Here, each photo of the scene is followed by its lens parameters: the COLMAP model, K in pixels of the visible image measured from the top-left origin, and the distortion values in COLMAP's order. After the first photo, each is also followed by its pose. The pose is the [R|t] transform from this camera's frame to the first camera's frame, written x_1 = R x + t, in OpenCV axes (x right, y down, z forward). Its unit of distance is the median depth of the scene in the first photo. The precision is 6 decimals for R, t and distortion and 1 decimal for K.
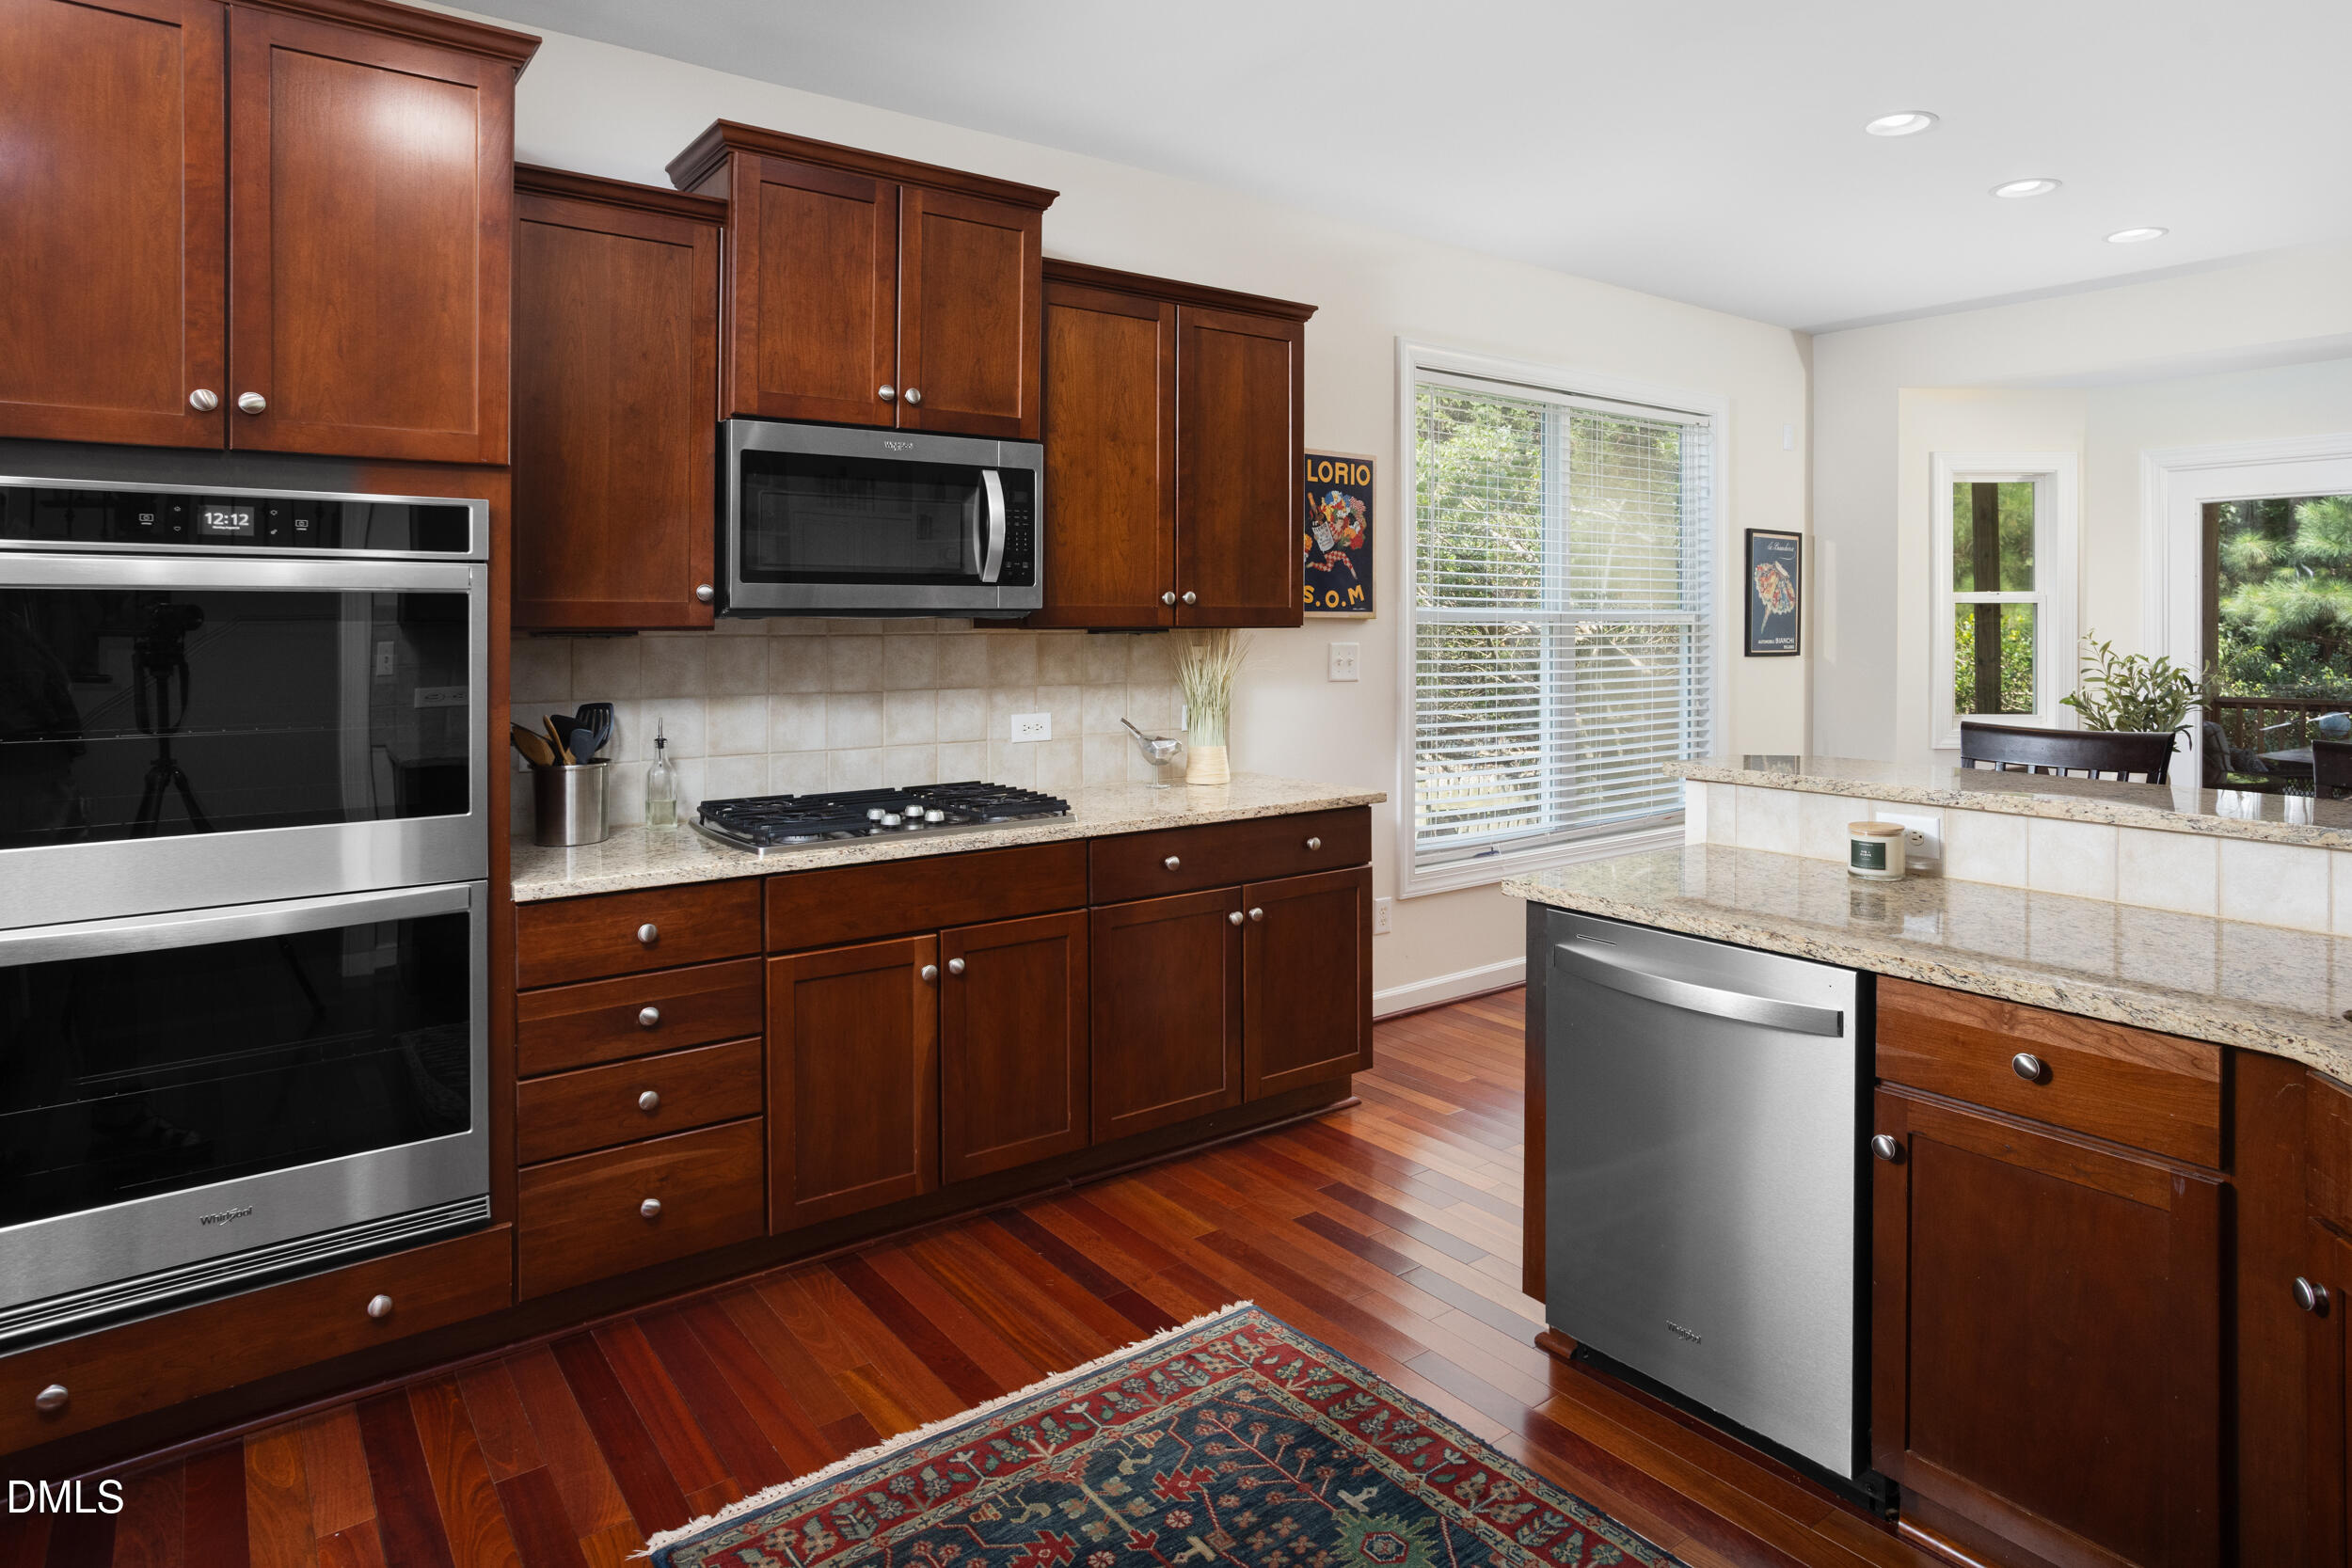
lens RADIAL K [[1318.6, 0, 1232.8], [0, 1318.6, 614.4], [0, 0, 1]] dist [0.001565, 0.000426]
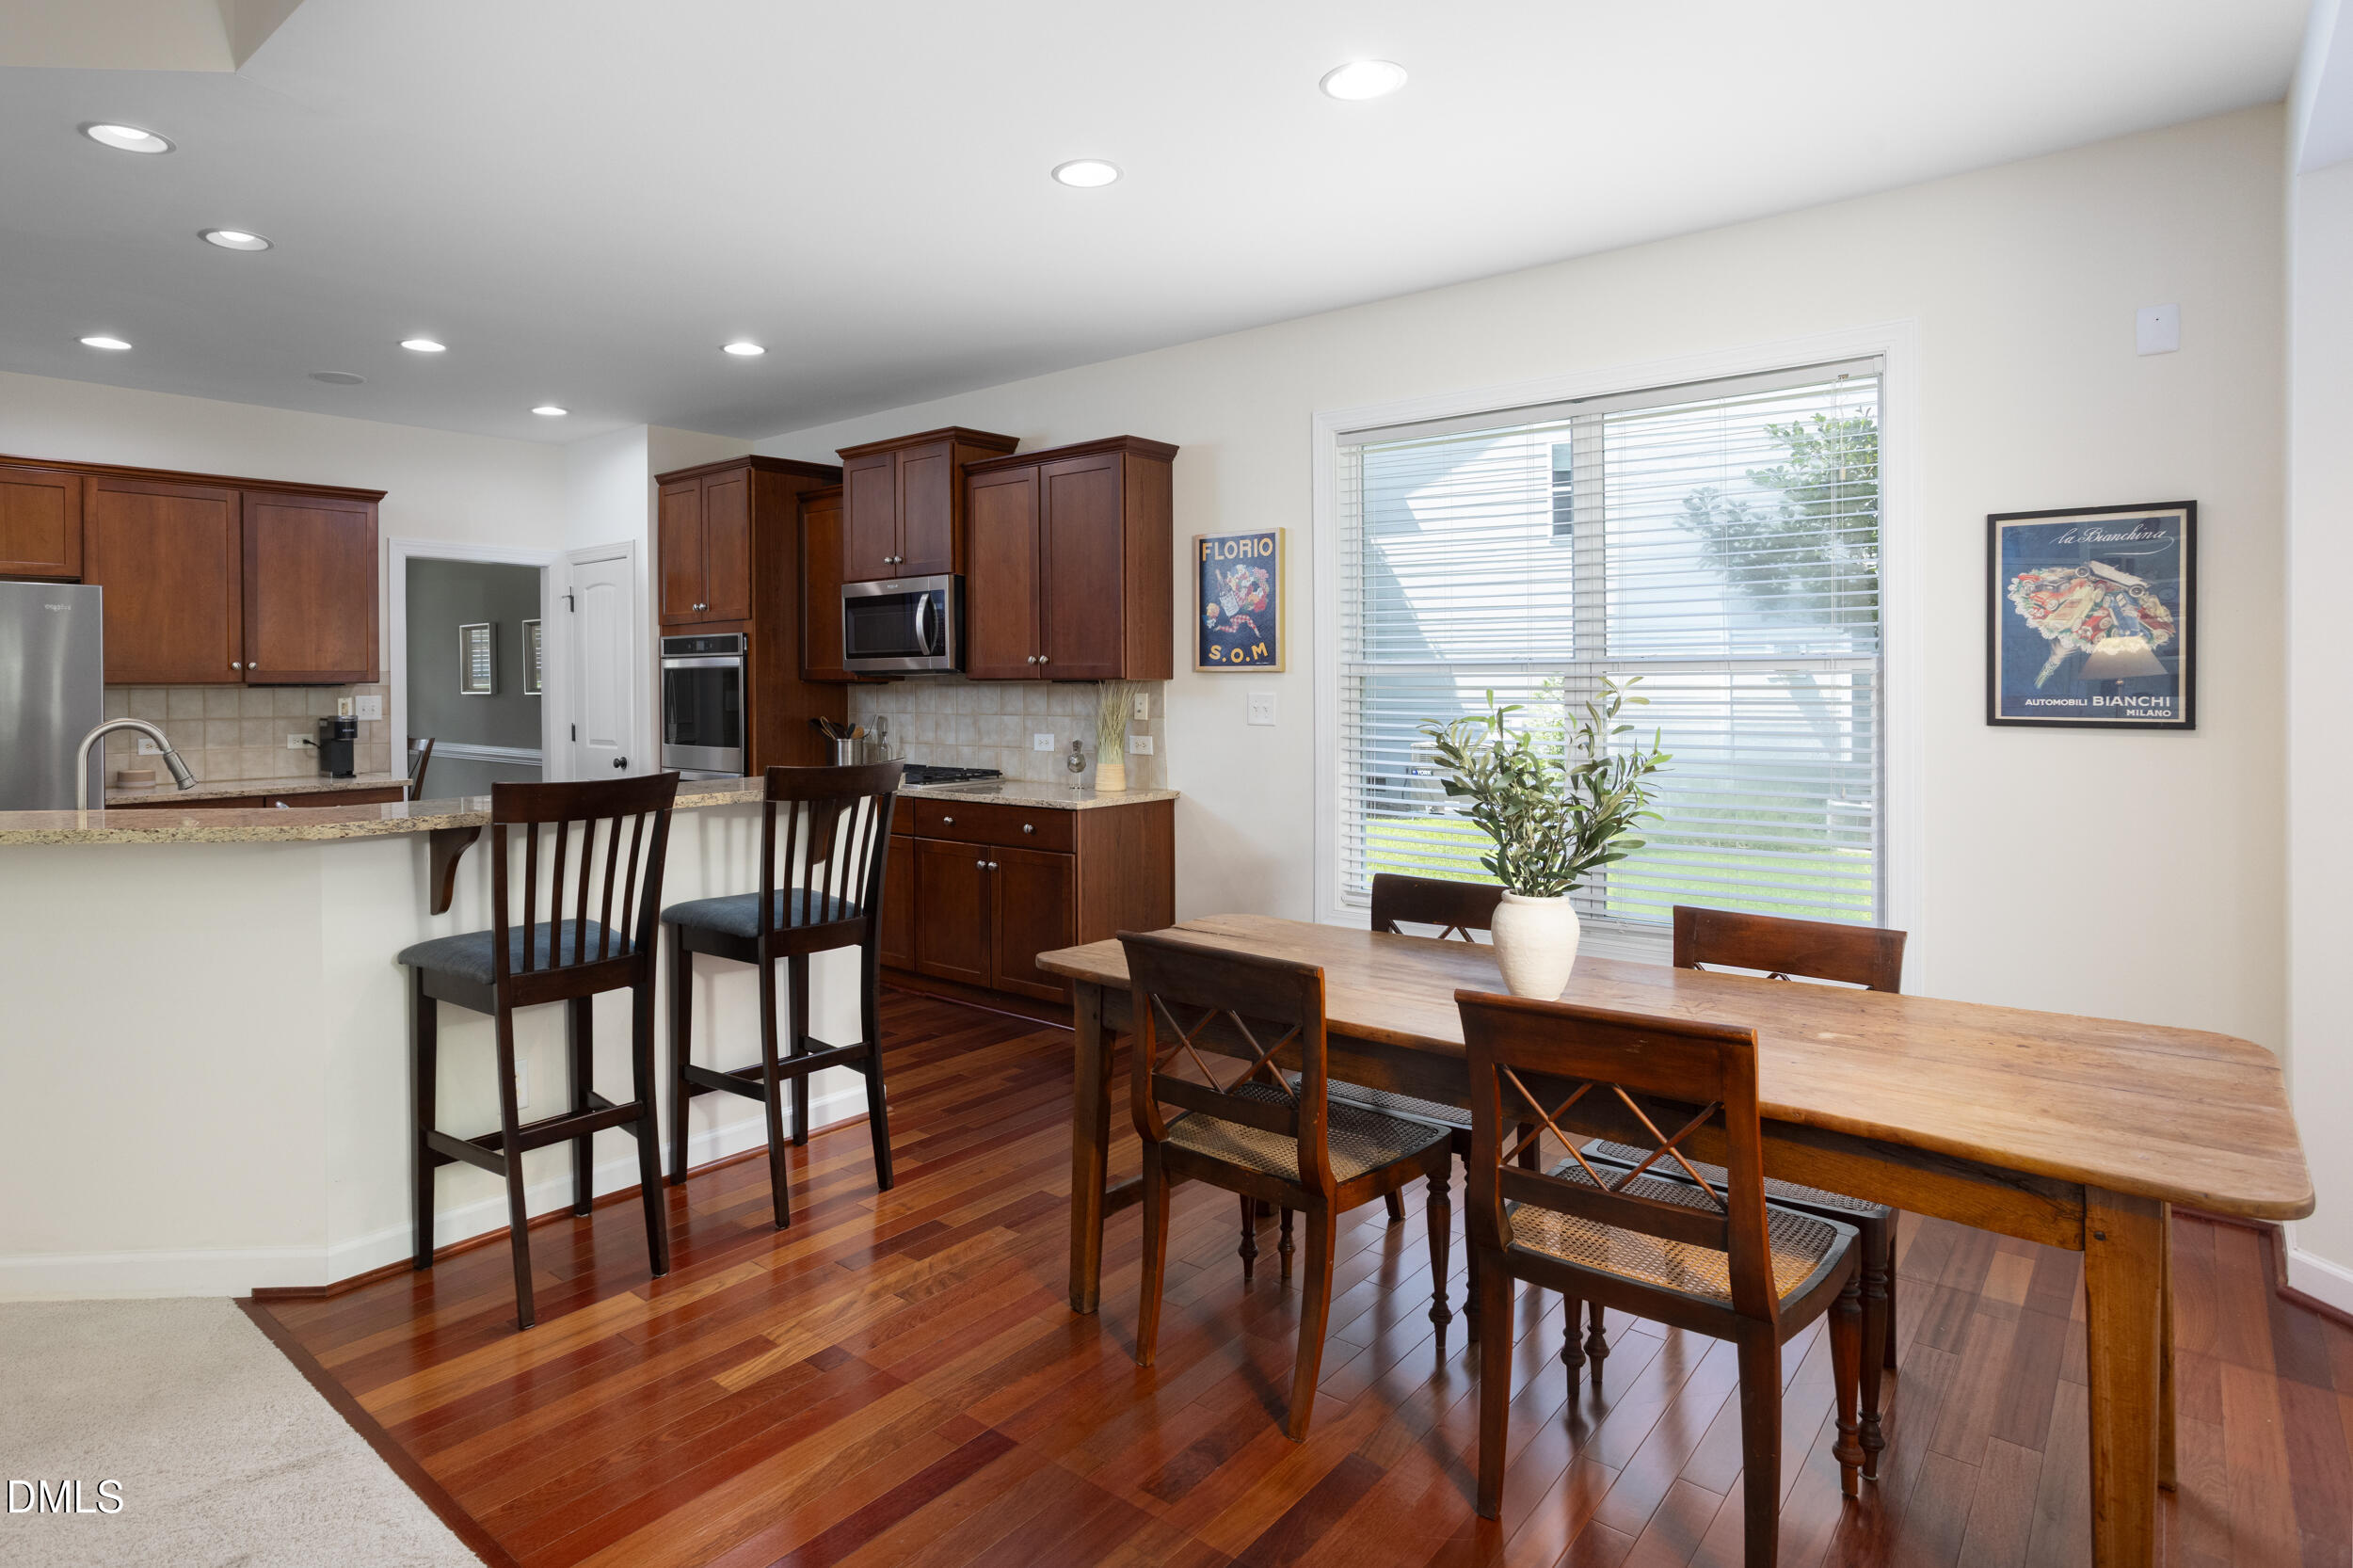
lens RADIAL K [[1319.2, 0, 1139.3], [0, 1319.2, 680.4], [0, 0, 1]] dist [0.001565, 0.000426]
pose [[0.220837, -0.000271, -0.975311, 1.219246], [0.010397, 0.999944, 0.002076, 0.007555], [0.975255, -0.010598, 0.220827, 0.648575]]
